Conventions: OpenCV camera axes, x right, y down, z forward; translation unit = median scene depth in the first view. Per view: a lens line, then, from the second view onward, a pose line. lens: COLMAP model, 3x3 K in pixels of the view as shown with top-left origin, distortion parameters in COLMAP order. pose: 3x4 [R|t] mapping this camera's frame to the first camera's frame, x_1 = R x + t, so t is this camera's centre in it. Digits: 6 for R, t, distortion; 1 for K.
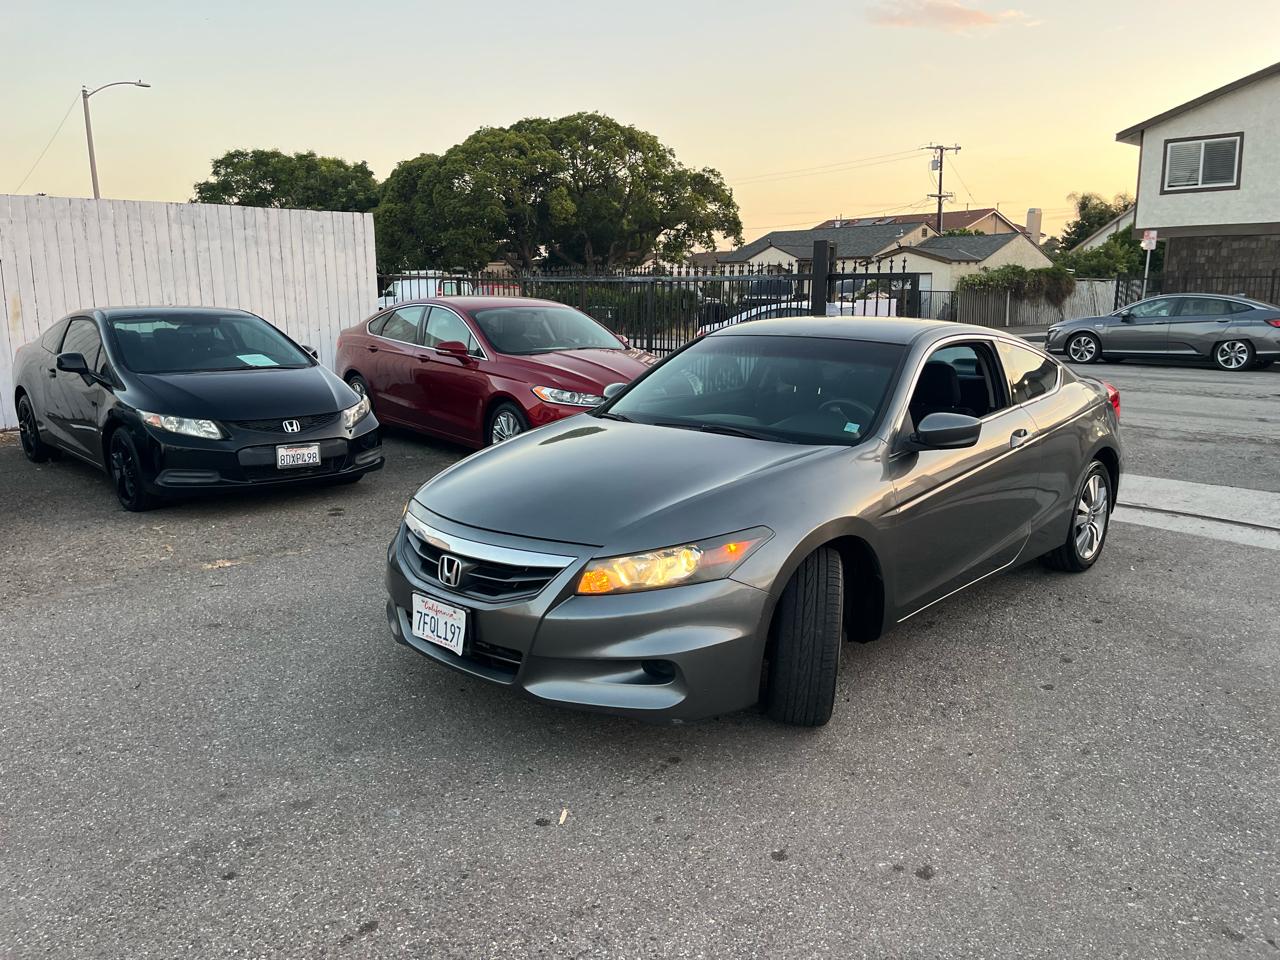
lens RADIAL K [[960.9, 0, 634.5], [0, 960.9, 497.9], [0, 0, 1]] dist [0.078165, -0.115524]
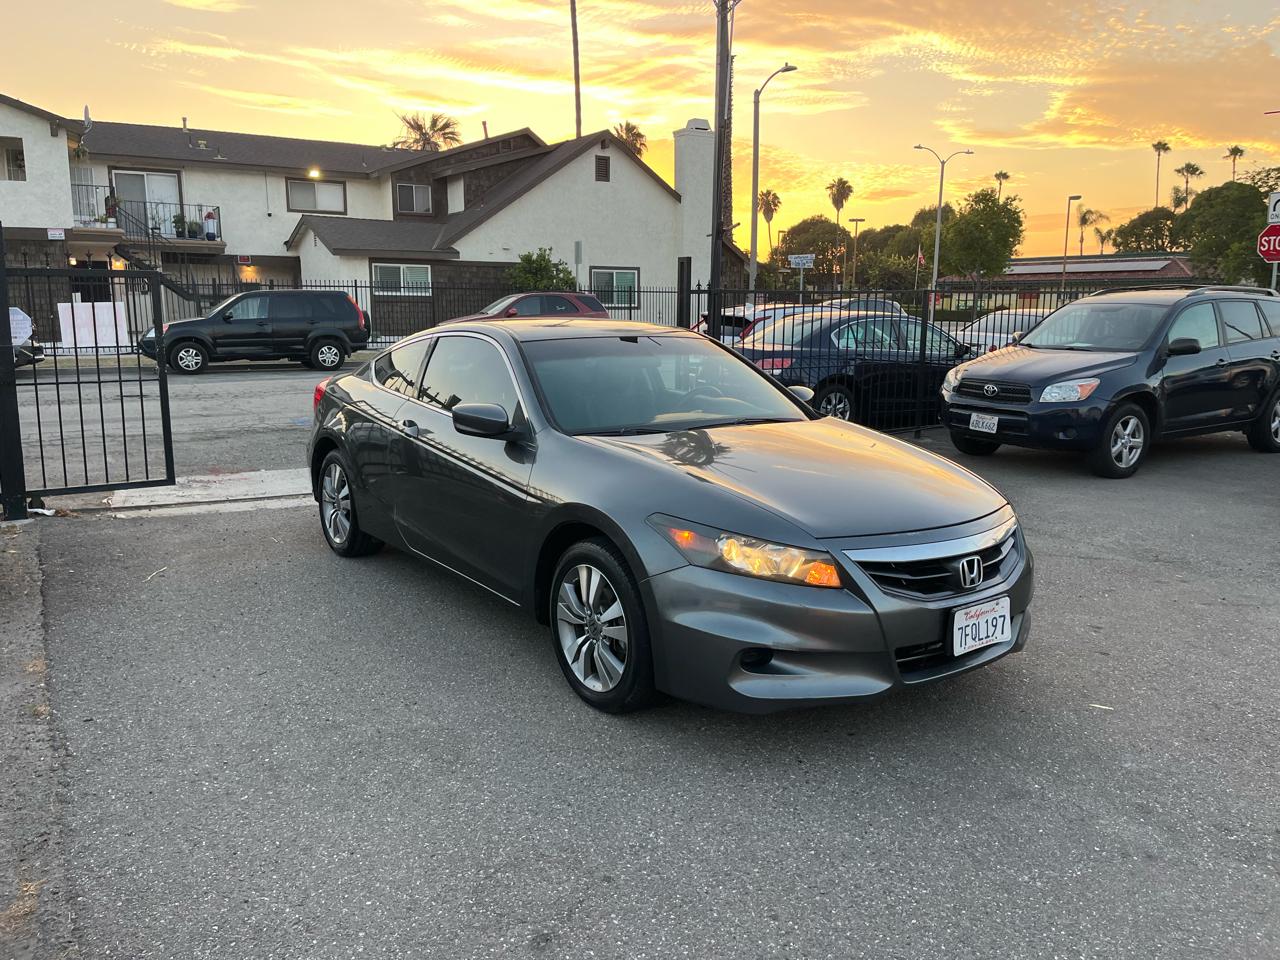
lens RADIAL K [[966.9, 0, 638.3], [0, 966.9, 478.6], [0, 0, 1]] dist [0.070251, -0.092115]
pose [[0.173079, -0.173673, 0.969475, -0.353704], [0.200726, 0.969891, 0.137912, -0.065698], [-0.964237, 0.170729, 0.202729, 0.327015]]
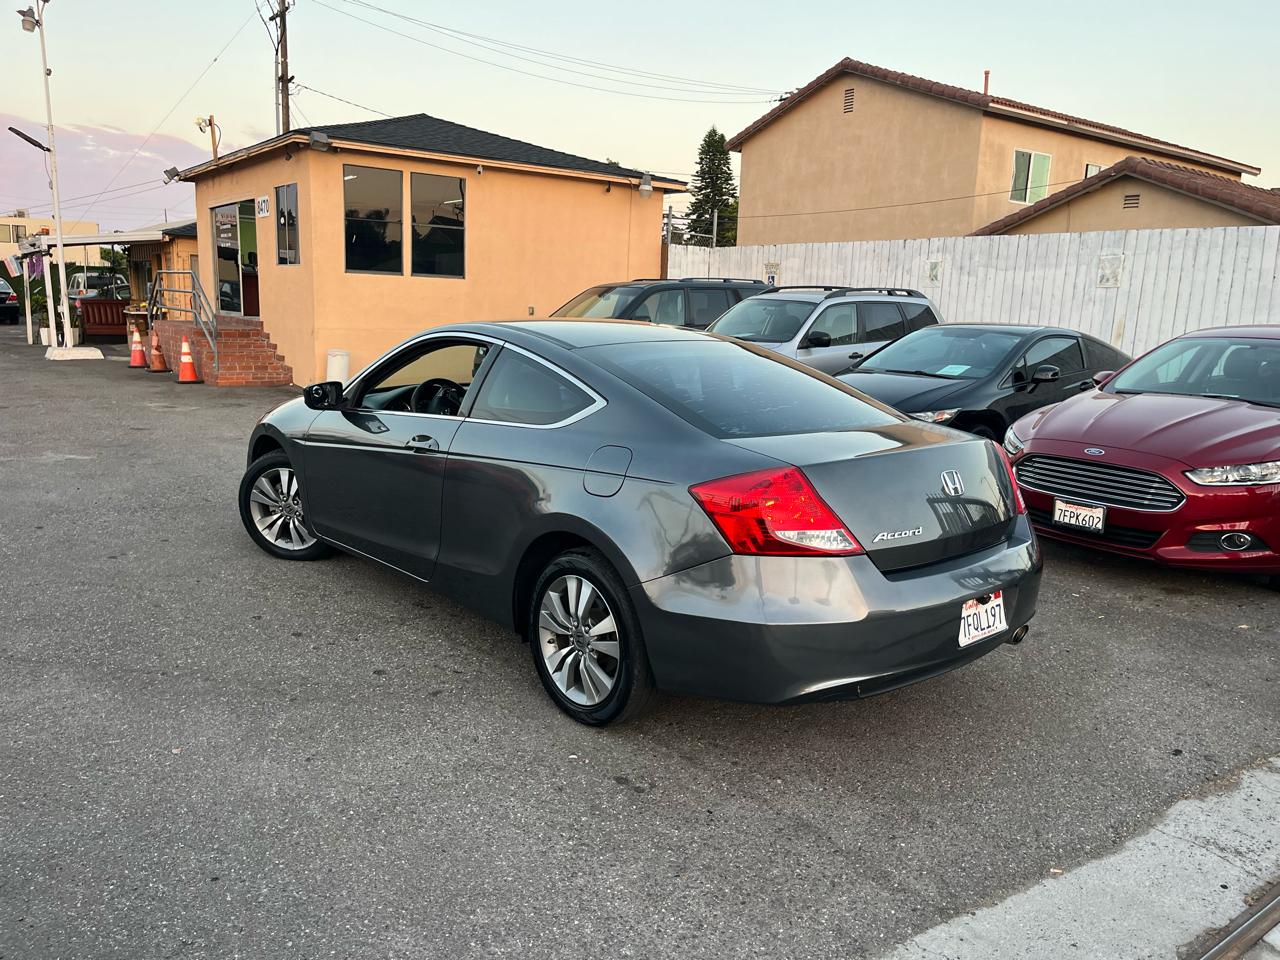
lens RADIAL K [[966.7, 0, 652.0], [0, 966.7, 482.2], [0, 0, 1]] dist [0.062703, -0.082536]
pose [[-0.078101, 0.180780, -0.980418, 0.516307], [-0.243911, 0.950070, 0.194614, -0.103533], [0.966648, 0.254334, -0.030107, 0.497776]]
